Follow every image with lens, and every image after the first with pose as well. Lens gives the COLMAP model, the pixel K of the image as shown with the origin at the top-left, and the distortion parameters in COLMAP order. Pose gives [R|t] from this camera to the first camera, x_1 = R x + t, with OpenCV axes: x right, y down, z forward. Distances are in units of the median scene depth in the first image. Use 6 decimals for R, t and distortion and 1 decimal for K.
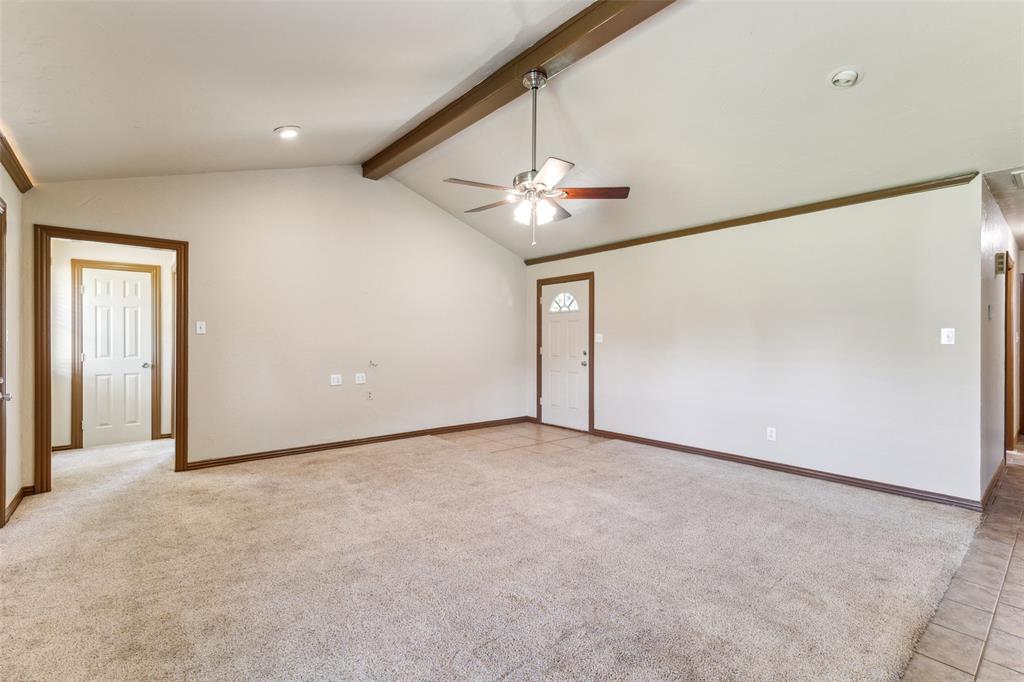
lens RADIAL K [[463.0, 0, 518.4], [0, 463.0, 342.1], [0, 0, 1]] dist [0.006988, -0.000529]
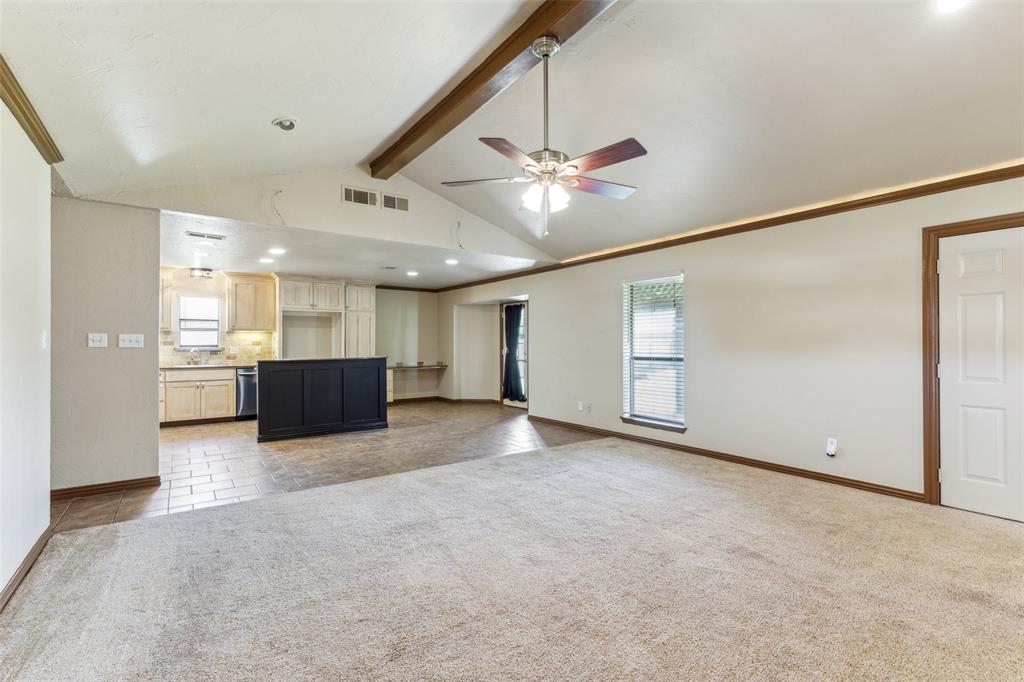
lens RADIAL K [[463.0, 0, 515.8], [0, 463.0, 342.0], [0, 0, 1]] dist [0.006988, -0.000529]
pose [[-0.997140, -0.002143, 0.075546, 0.011454], [-0.001940, 0.999994, 0.002769, -0.005430], [-0.075552, 0.002614, -0.997138, 0.997584]]
